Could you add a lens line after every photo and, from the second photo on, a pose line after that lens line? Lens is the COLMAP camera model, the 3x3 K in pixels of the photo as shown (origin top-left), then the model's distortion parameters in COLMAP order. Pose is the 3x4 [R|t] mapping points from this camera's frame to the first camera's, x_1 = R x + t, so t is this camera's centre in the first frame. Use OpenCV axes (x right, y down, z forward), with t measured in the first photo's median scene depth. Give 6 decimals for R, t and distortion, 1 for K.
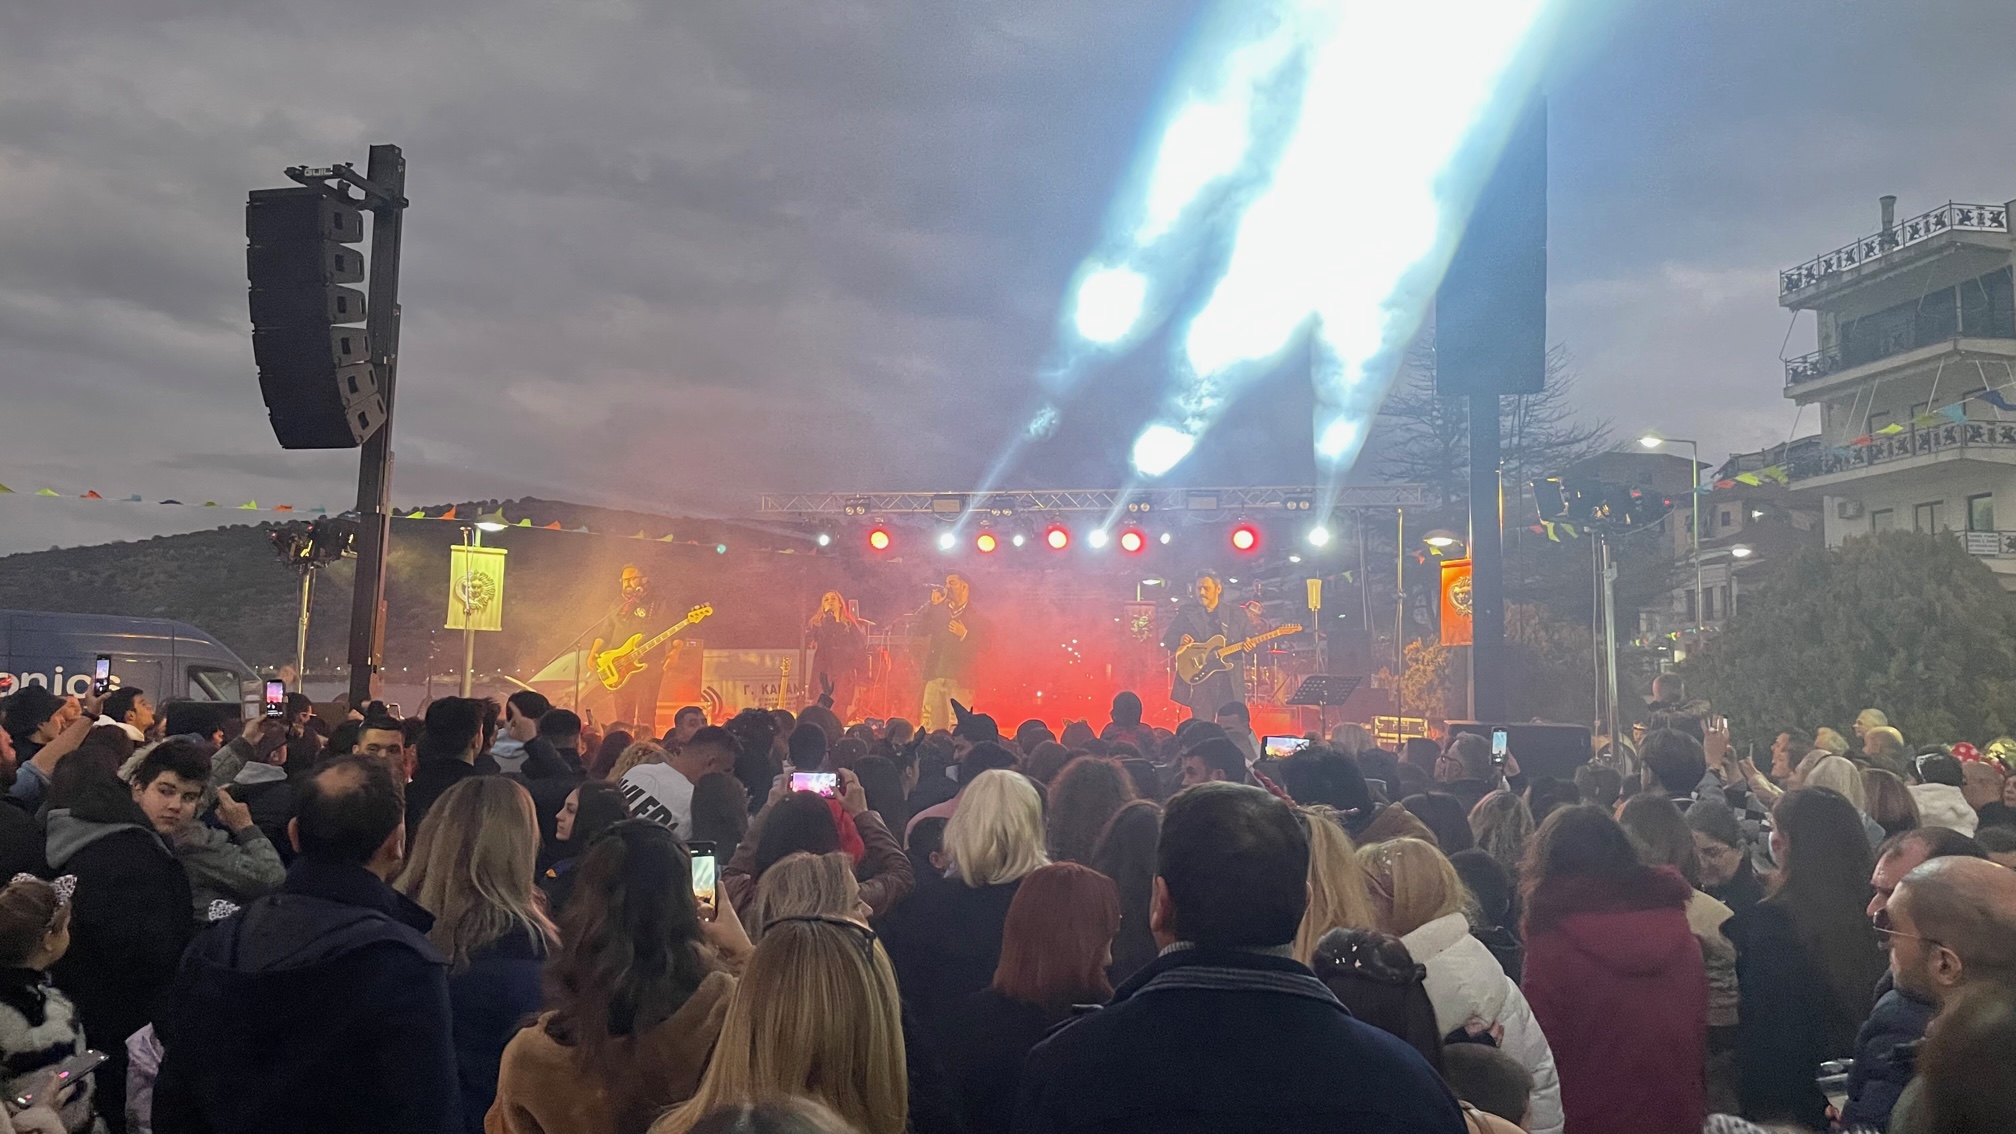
lens RADIAL K [[1561.2, 0, 1008.0], [0, 1561.2, 567.0], [0, 0, 1]] dist [0.048708, 0.001031]
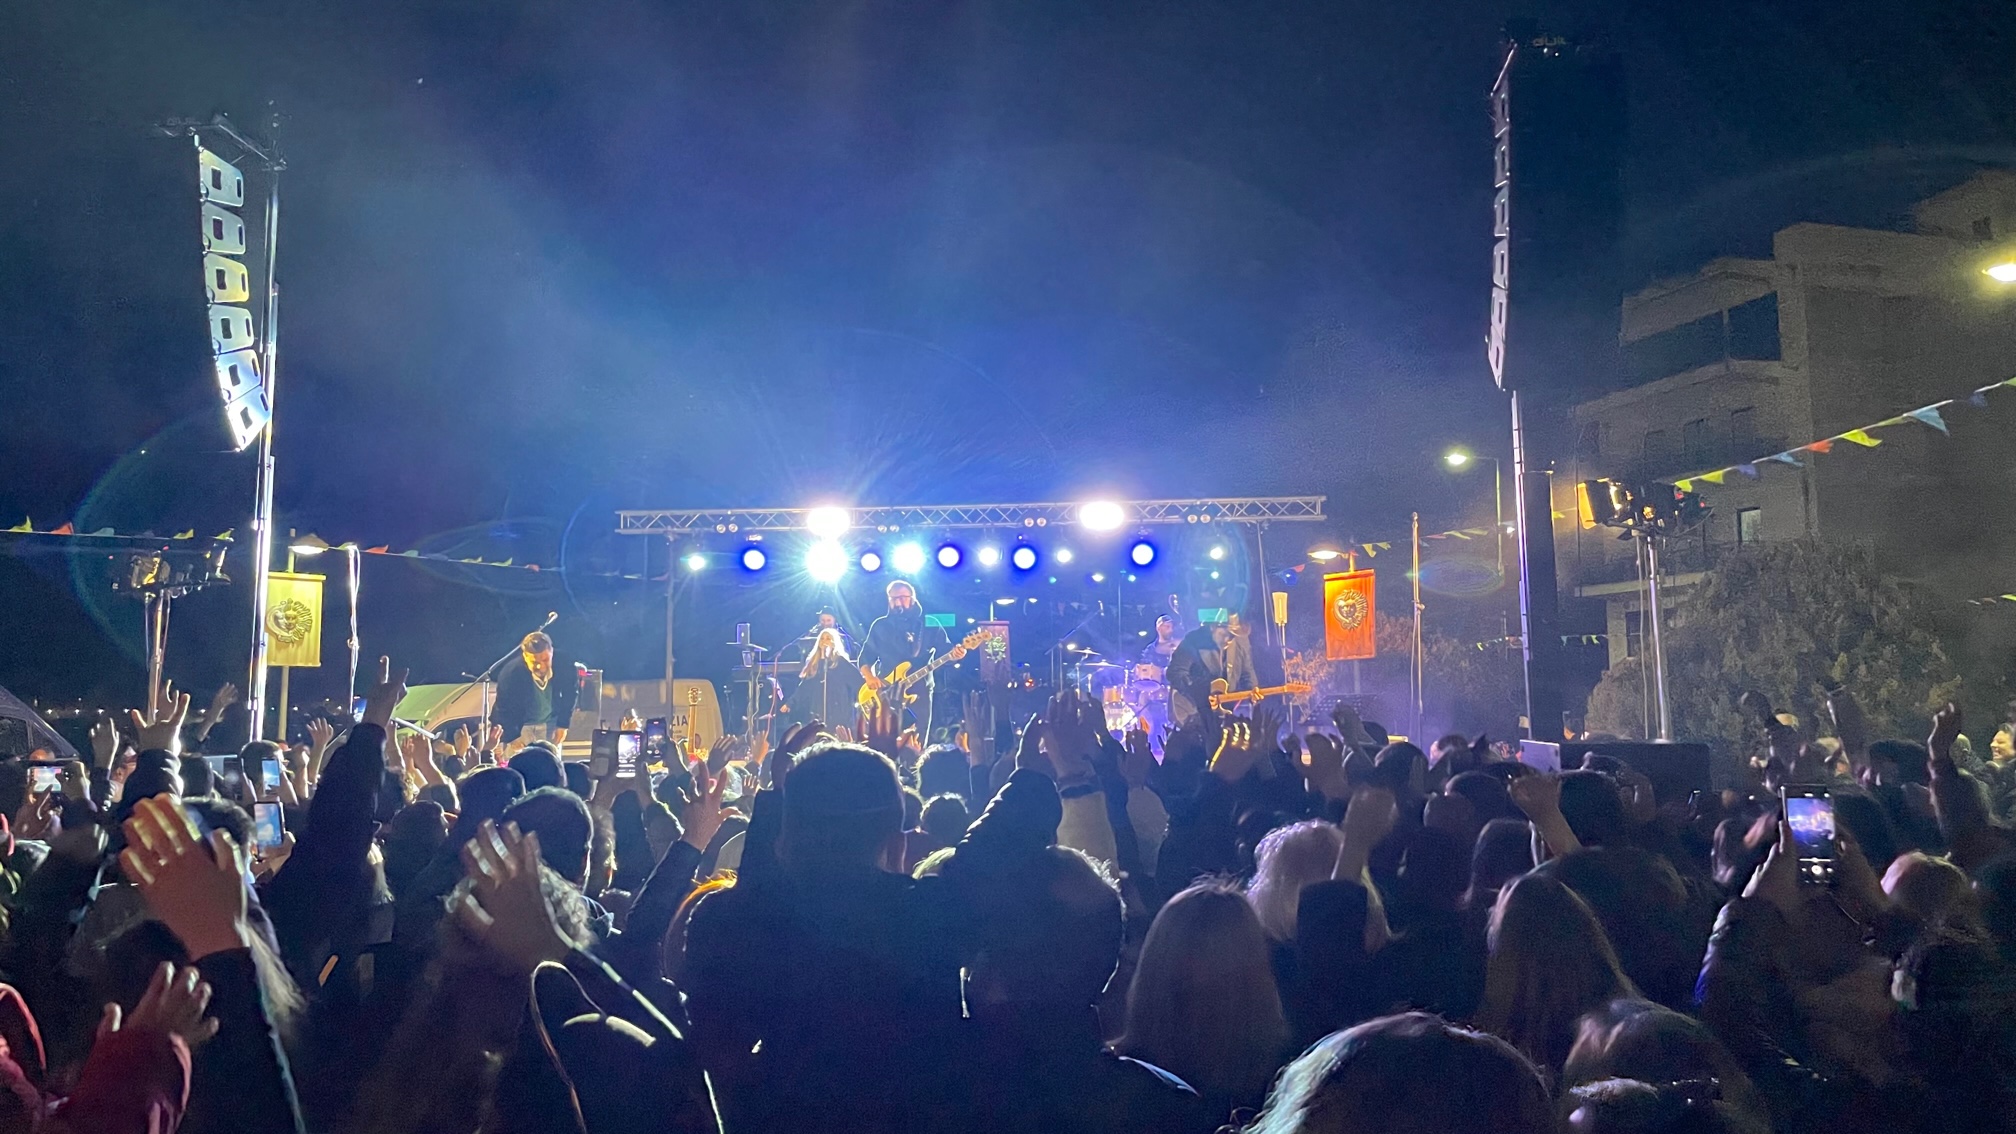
lens RADIAL K [[1557.8, 0, 1004.0], [0, 1557.8, 579.8], [0, 0, 1]] dist [0.051310, 0.001898]
pose [[0.987364, -0.013578, 0.157887, -0.089414], [0.014648, 0.999877, -0.005616, 0.002205], [-0.157791, 0.007858, 0.987441, 0.066498]]
